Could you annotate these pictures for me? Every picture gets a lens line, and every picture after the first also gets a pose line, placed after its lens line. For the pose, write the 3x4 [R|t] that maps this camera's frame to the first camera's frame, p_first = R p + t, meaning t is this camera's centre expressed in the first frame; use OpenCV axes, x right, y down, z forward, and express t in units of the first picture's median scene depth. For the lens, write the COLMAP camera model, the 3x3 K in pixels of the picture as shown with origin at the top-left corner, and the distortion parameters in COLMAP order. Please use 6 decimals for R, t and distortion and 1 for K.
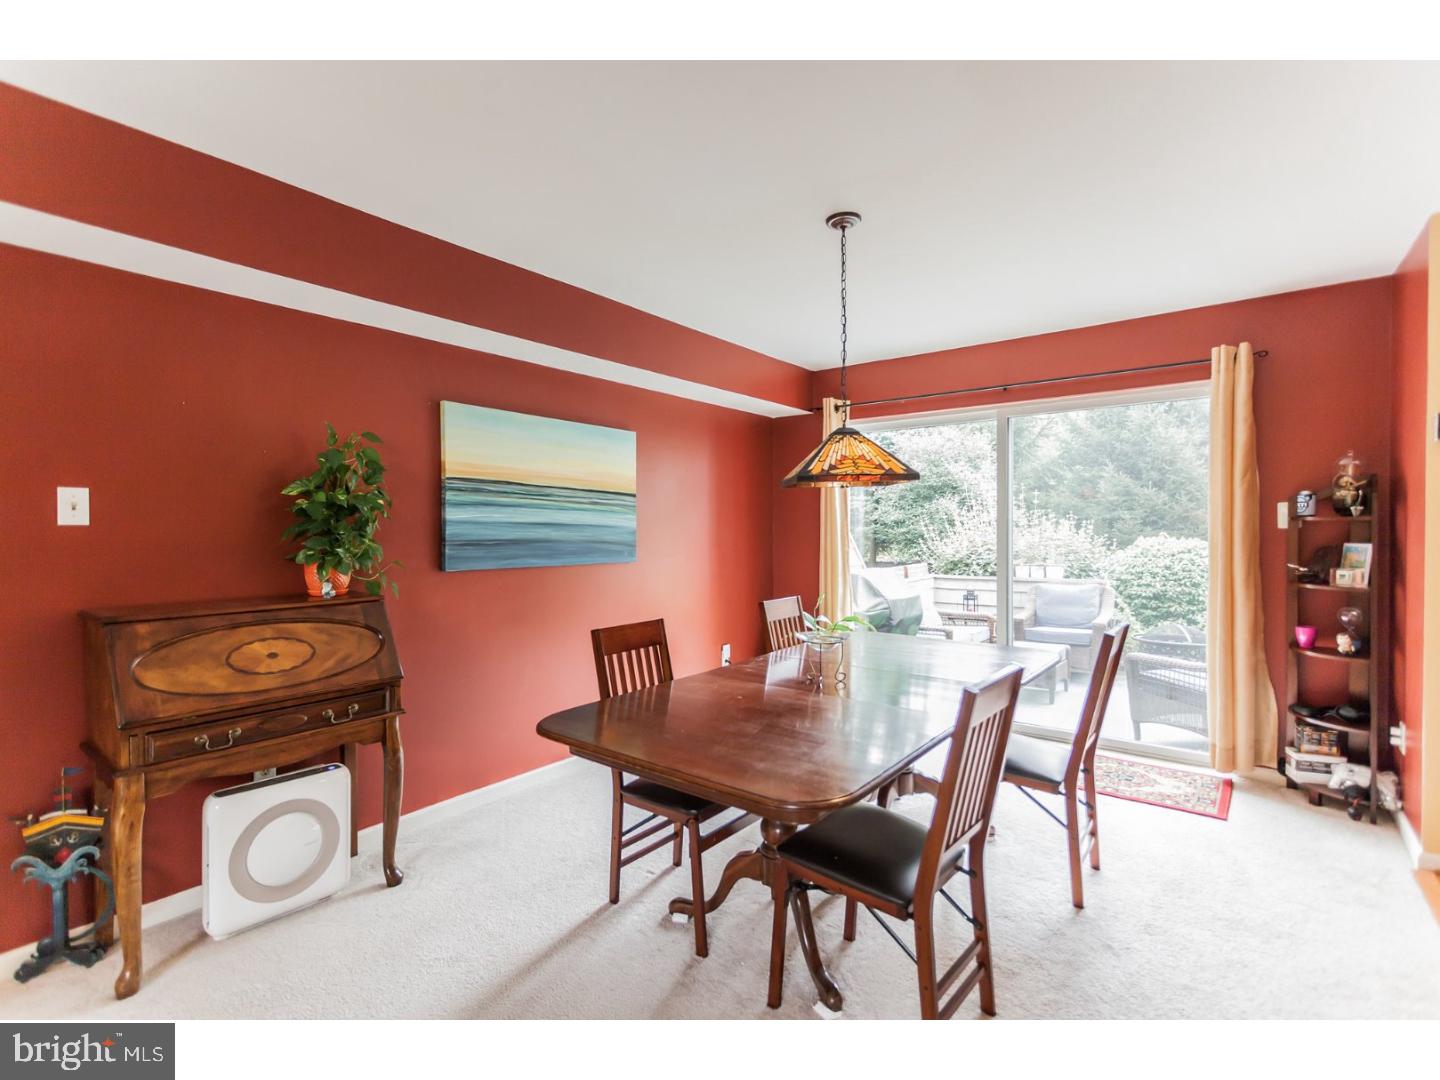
lens RADIAL K [[687.3, 0, 721.6], [0, 687.3, 532.5], [0, 0, 1]] dist [0.001893, 0.000103]
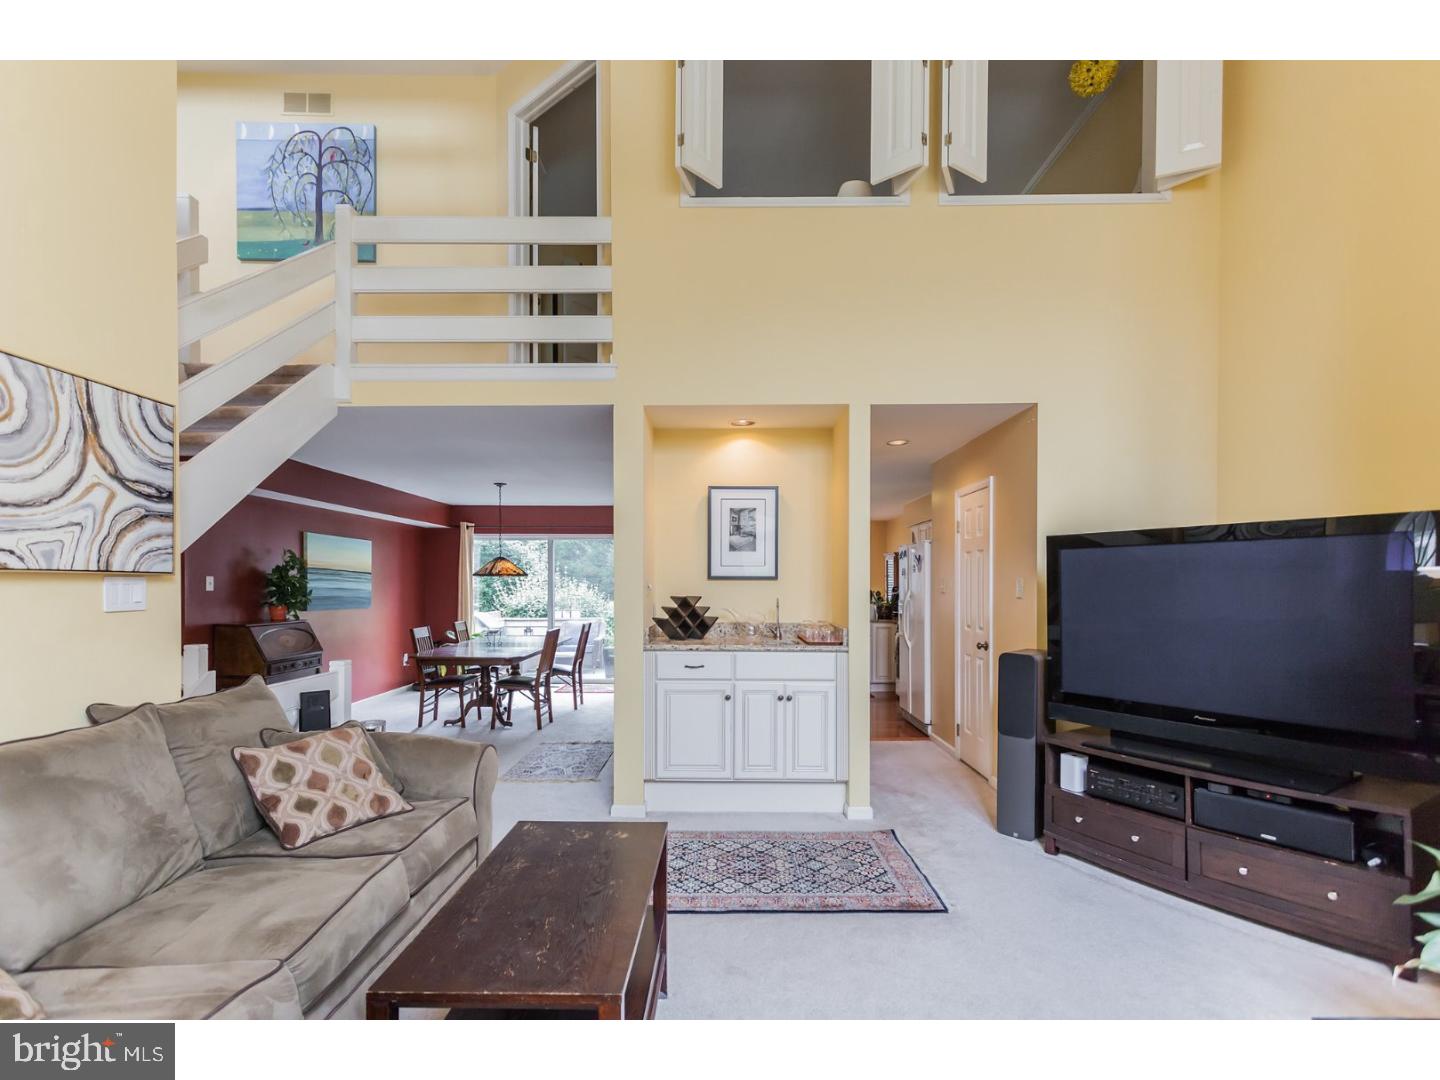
lens RADIAL K [[681.9, 0, 723.7], [0, 681.9, 589.8], [0, 0, 1]] dist [0.001043, 0.000047]
pose [[0.794557, 0.000569, 0.607190, -0.521298], [-0.001420, 0.999999, 0.000920, -0.011151], [-0.607188, -0.001593, 0.794556, -1.175325]]
